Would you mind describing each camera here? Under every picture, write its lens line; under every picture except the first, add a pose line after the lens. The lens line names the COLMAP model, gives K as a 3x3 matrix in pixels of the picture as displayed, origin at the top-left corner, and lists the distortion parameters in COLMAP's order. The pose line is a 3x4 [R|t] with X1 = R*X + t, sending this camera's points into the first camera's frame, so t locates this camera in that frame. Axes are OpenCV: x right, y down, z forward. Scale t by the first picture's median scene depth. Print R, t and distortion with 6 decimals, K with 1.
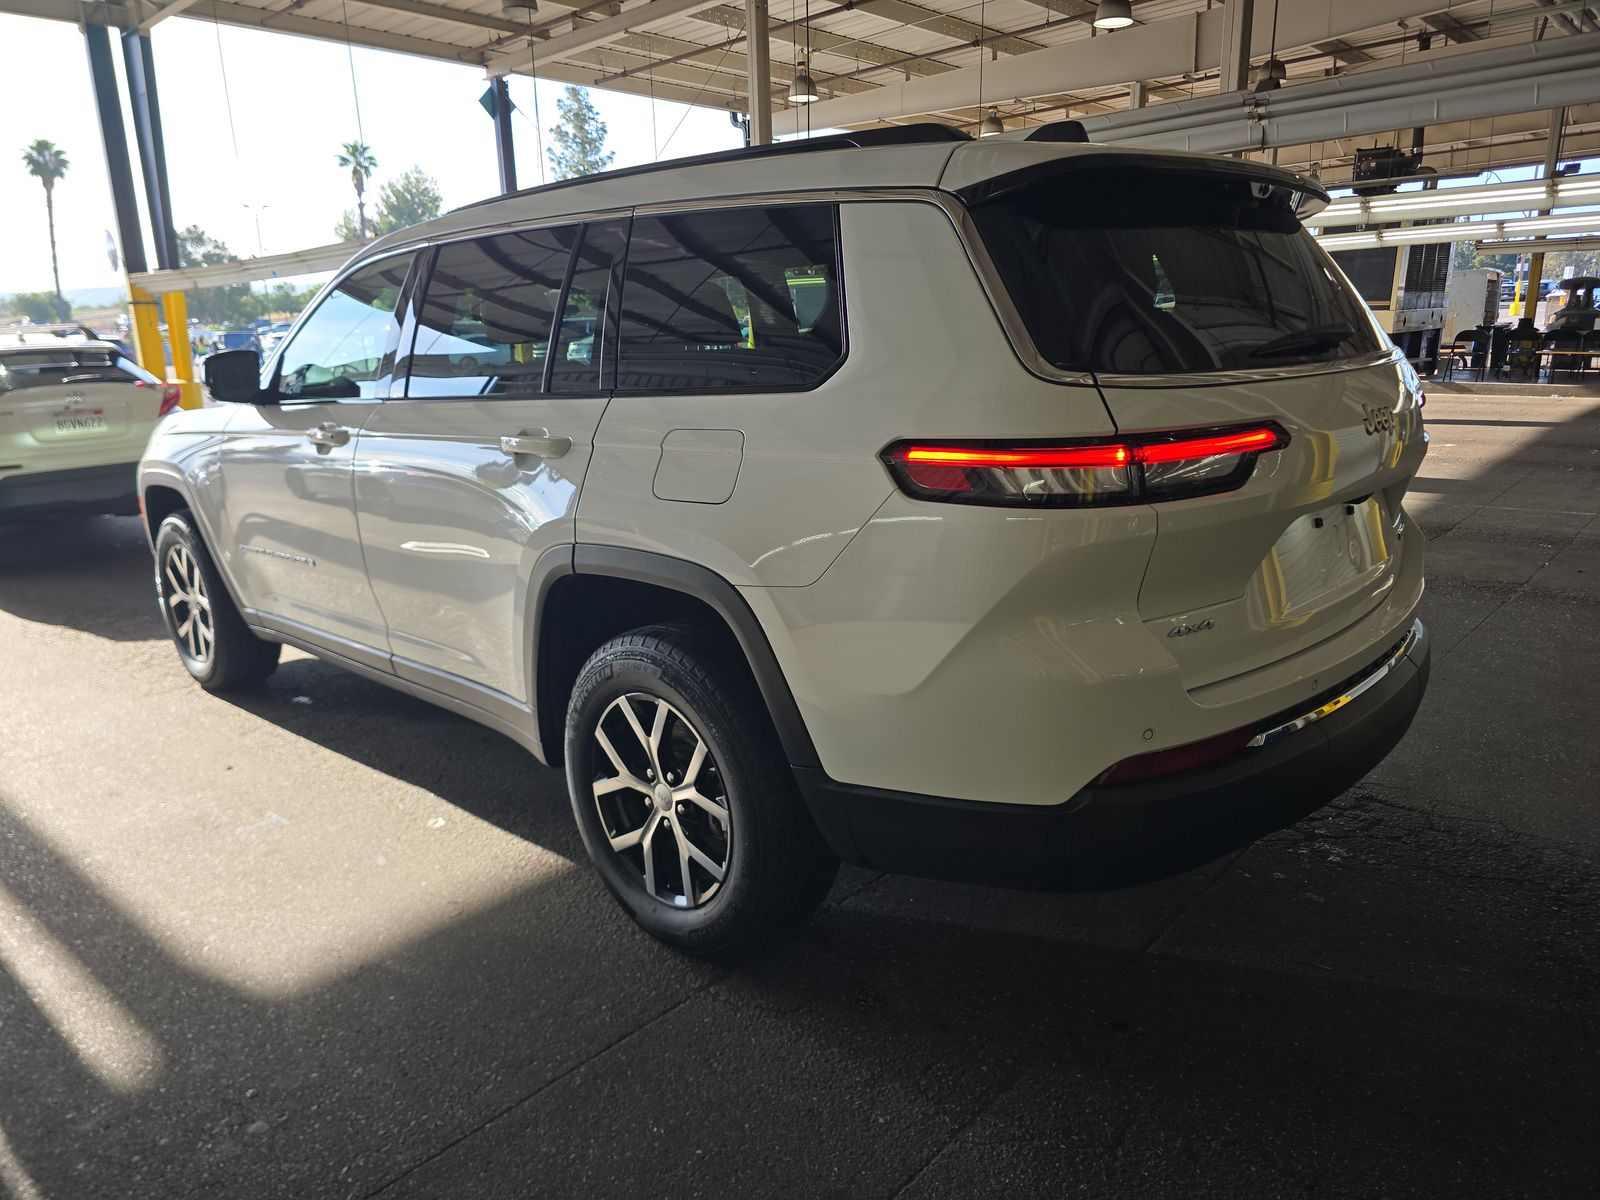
lens RADIAL K [[1052.6, 0, 800.0], [0, 1052.6, 600.0], [0, 0, 1]] dist [0.000494, 0.002496]
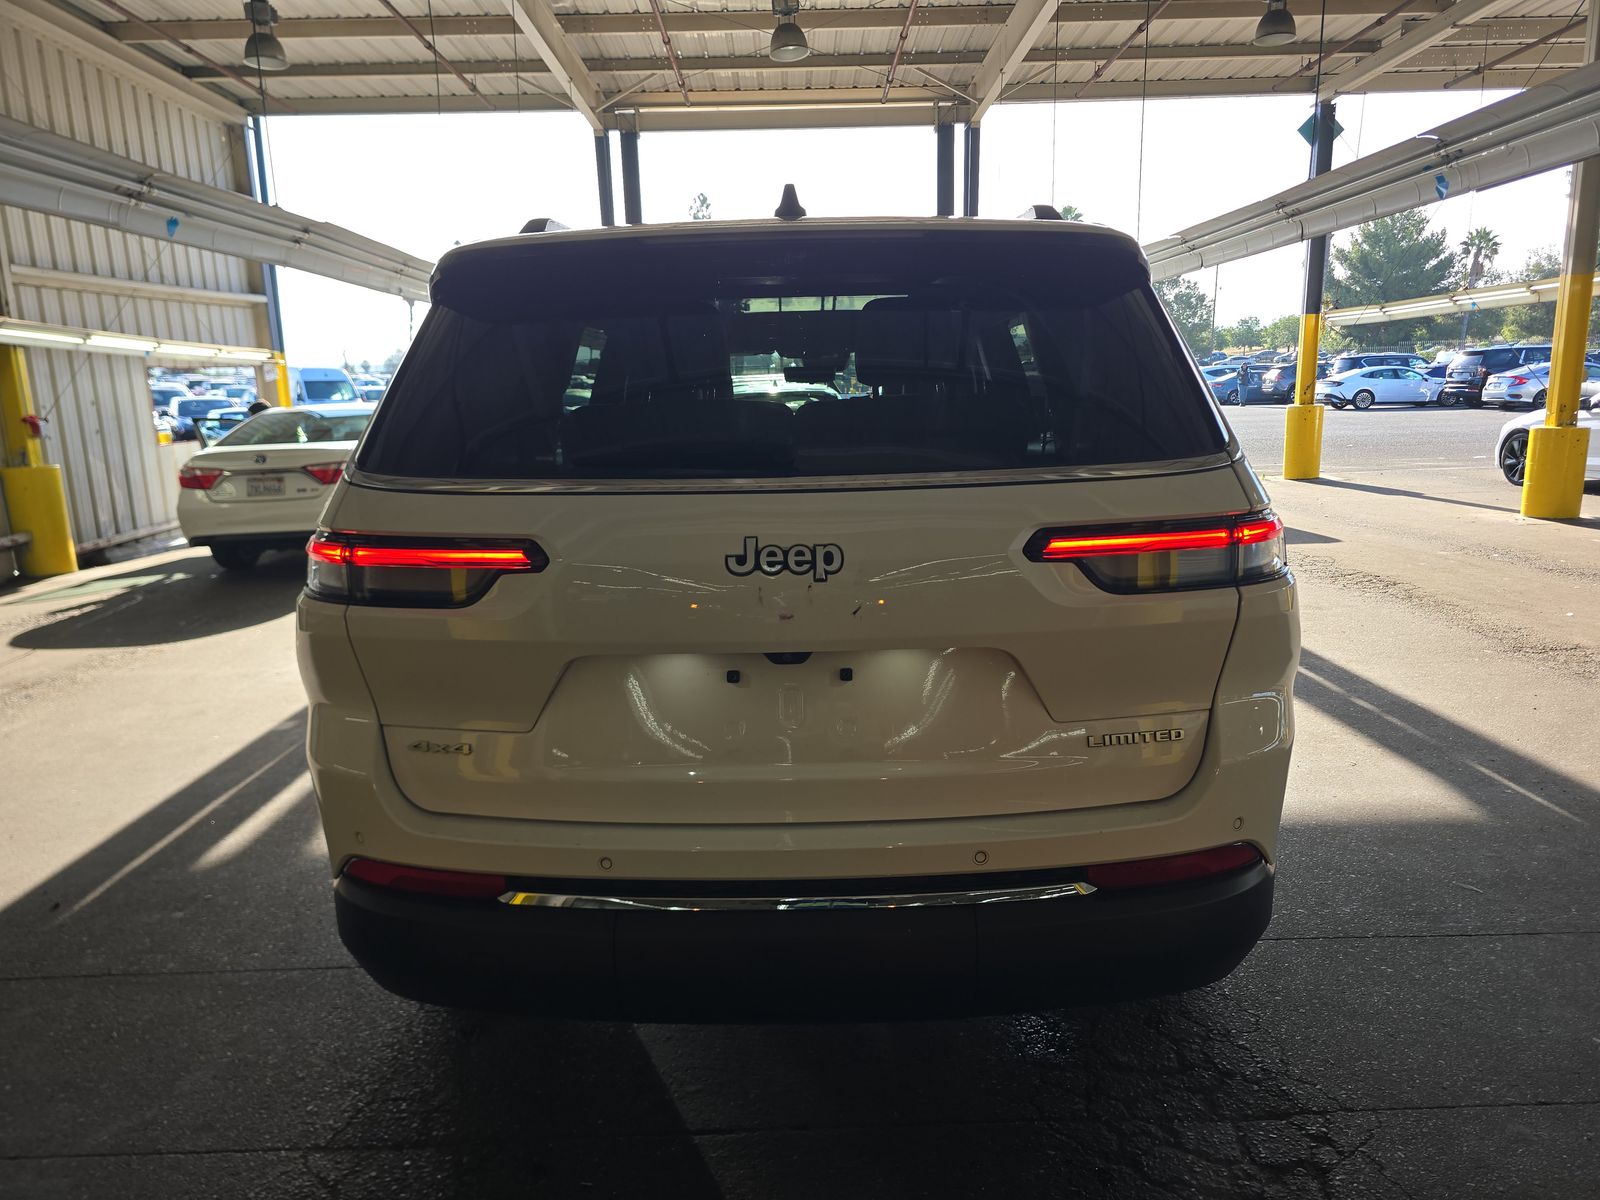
lens RADIAL K [[1052.6, 0, 800.0], [0, 1052.6, 600.0], [0, 0, 1]] dist [0.000494, 0.002496]
pose [[0.679616, 0.158464, -0.716248, 0.150125], [-0.180217, 0.982533, 0.046377, -0.024844], [0.711086, 0.097562, 0.696303, 0.070562]]
